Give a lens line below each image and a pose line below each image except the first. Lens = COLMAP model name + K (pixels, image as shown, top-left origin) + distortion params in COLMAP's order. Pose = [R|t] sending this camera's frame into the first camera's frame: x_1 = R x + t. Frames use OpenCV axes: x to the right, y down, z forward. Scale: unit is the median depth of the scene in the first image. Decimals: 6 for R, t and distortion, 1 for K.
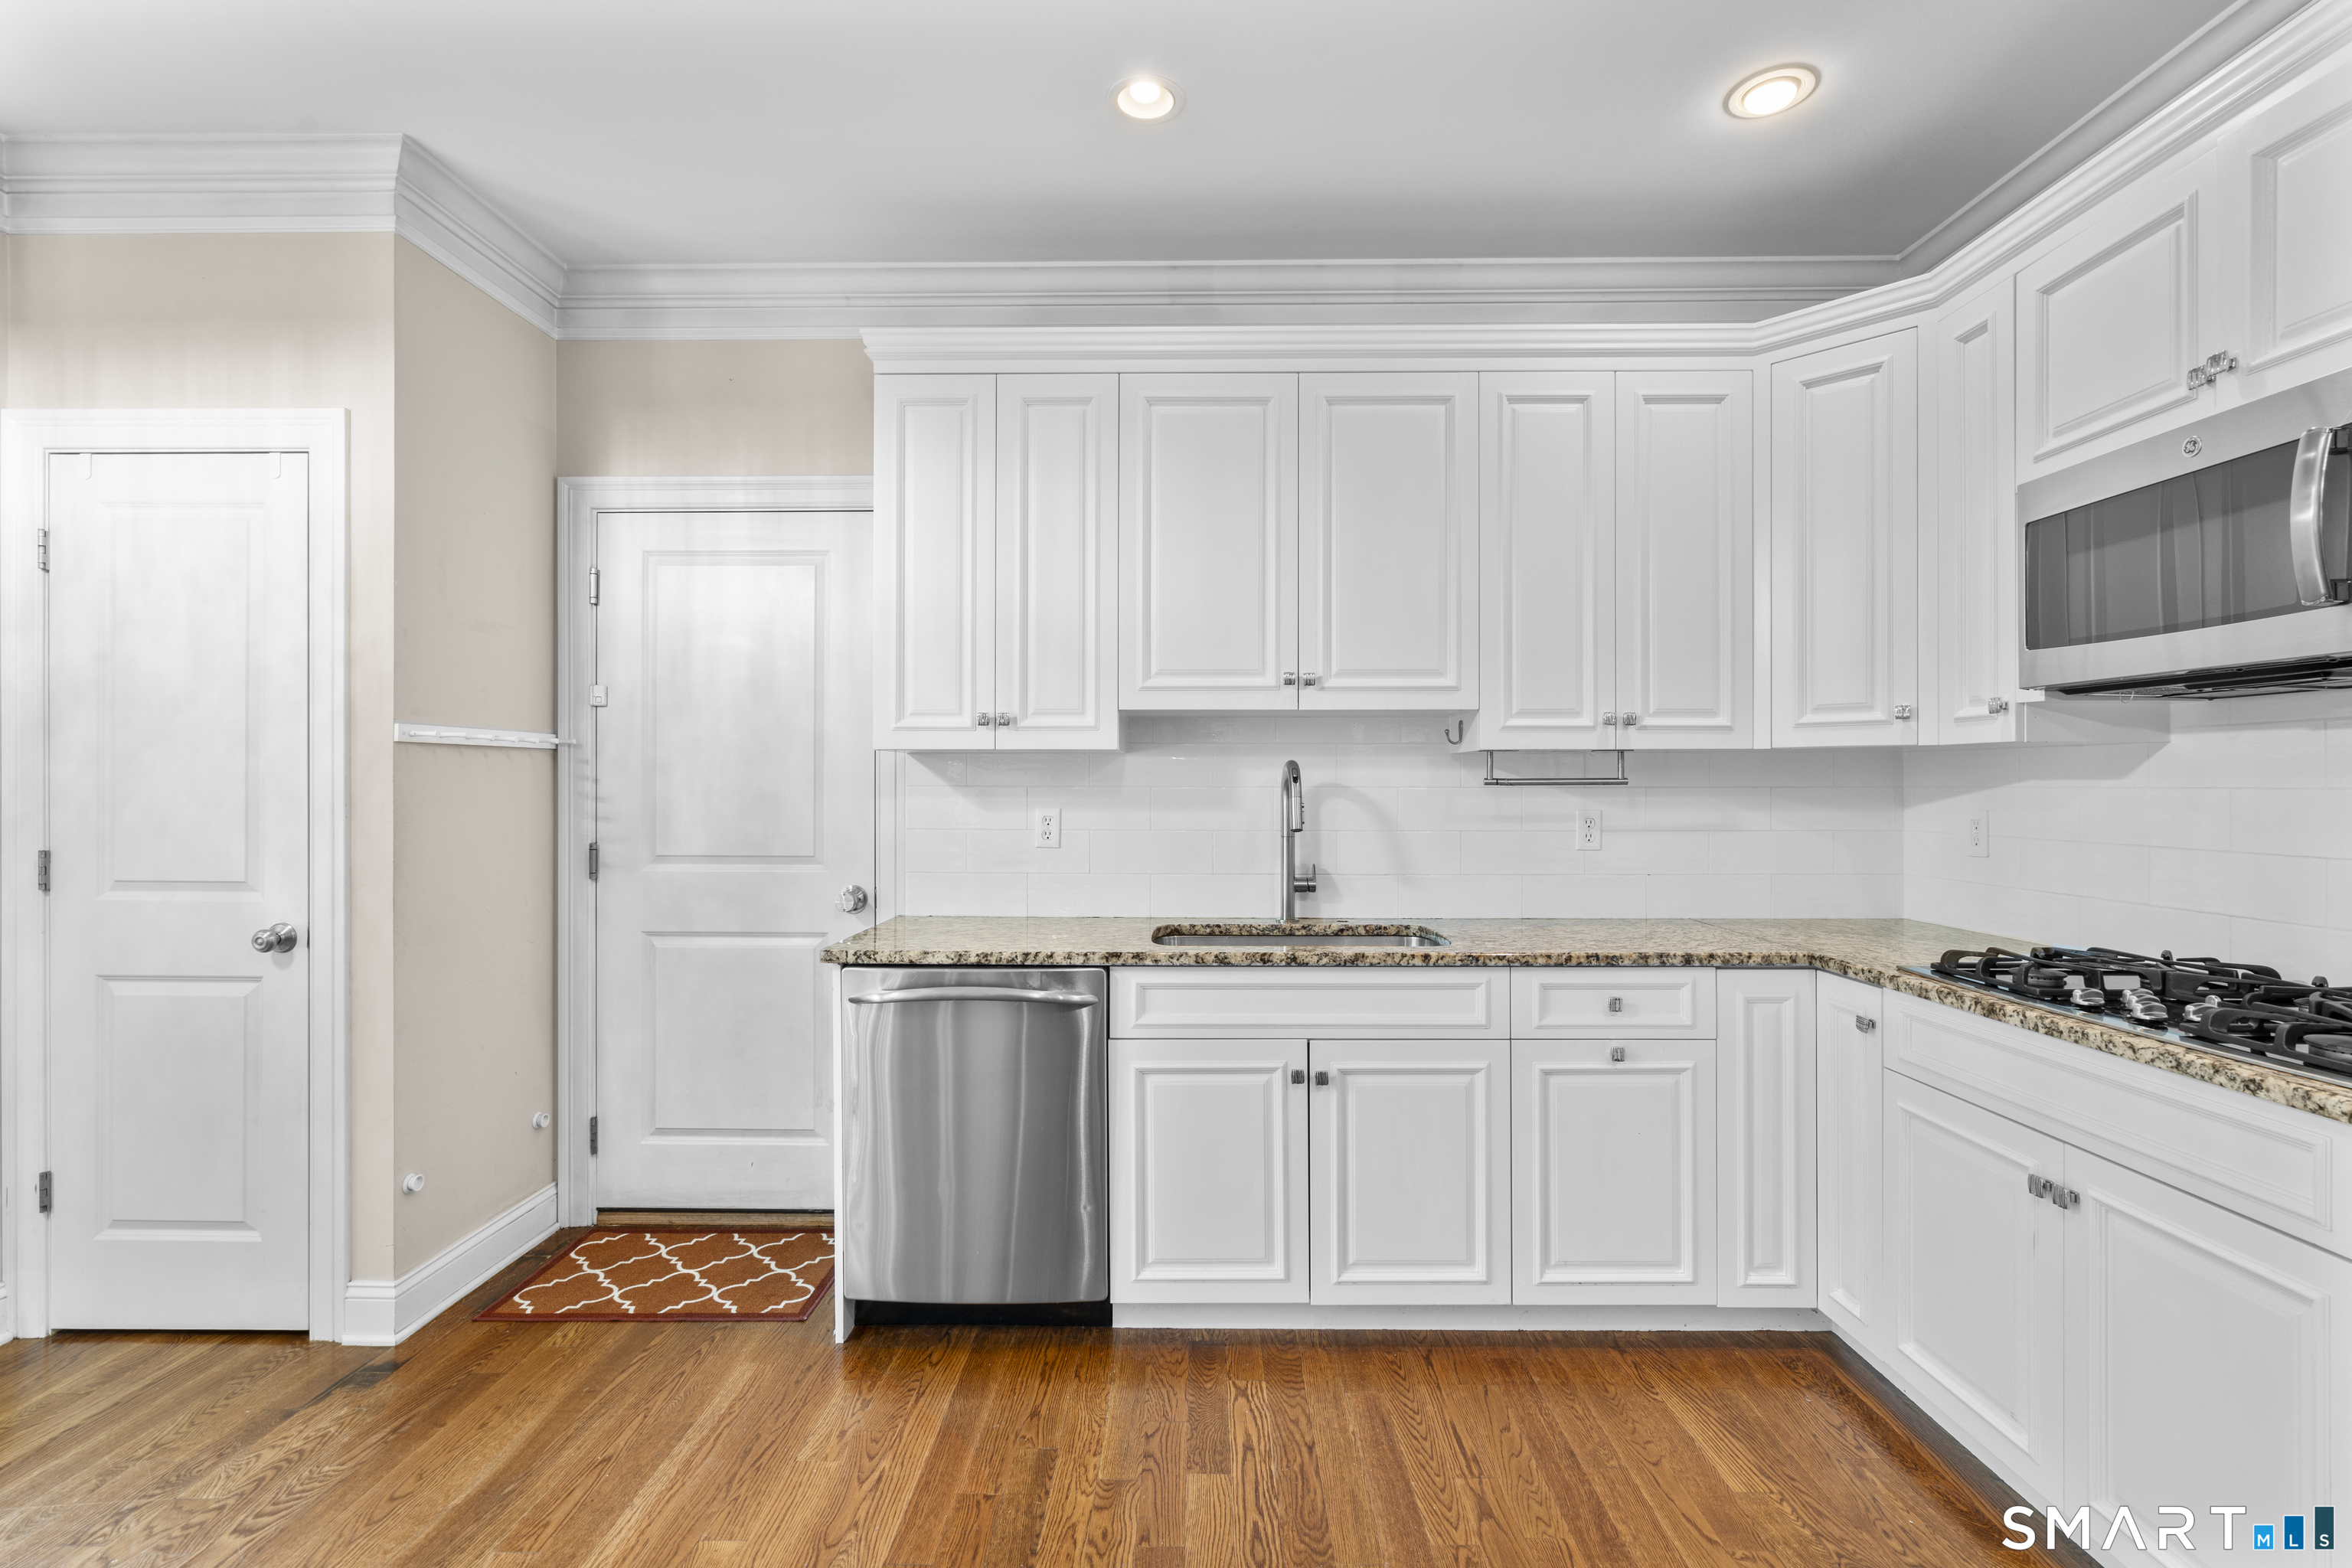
lens RADIAL K [[1063.1, 0, 1186.5], [0, 1063.1, 776.2], [0, 0, 1]] dist [-0.001479, 0.001511]
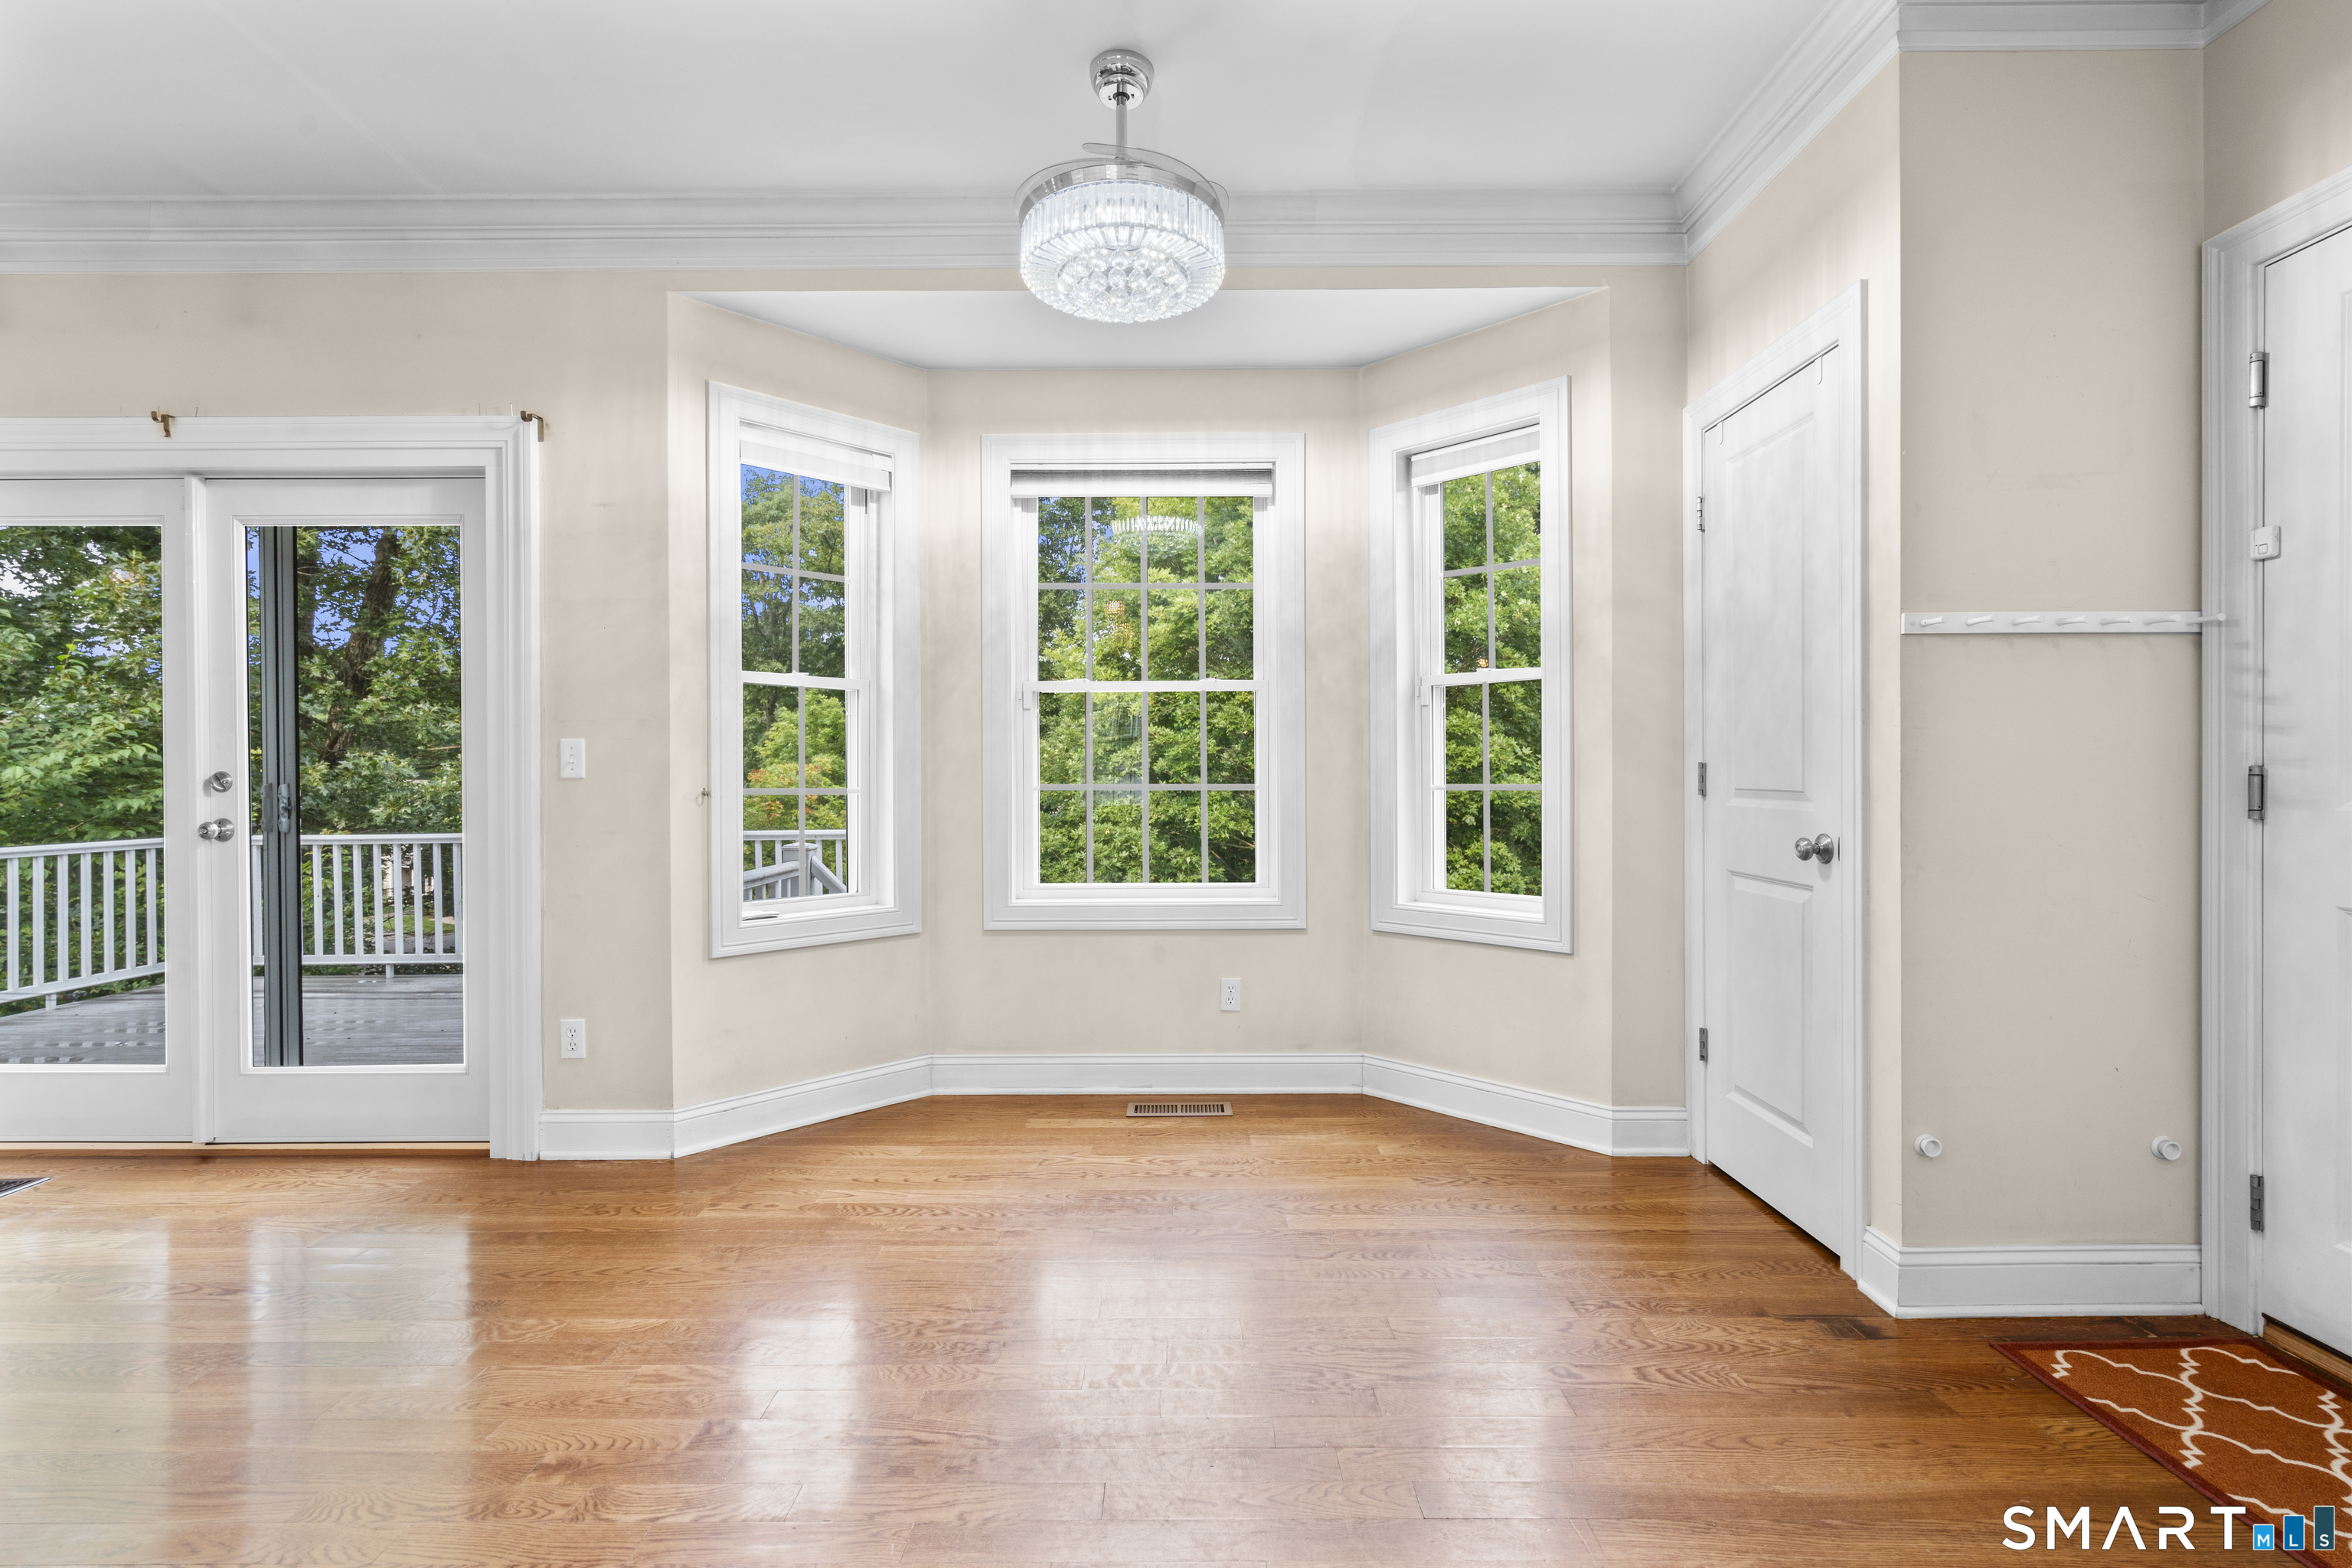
lens RADIAL K [[1059.6, 0, 1187.1], [0, 1059.6, 781.3], [0, 0, 1]] dist [-0.002230, 0.000718]
pose [[0.010739, 0.007527, -0.999914, 0.122710], [0.008185, 0.999938, 0.007615, 0.076746], [0.999909, -0.008266, 0.010677, 0.397064]]
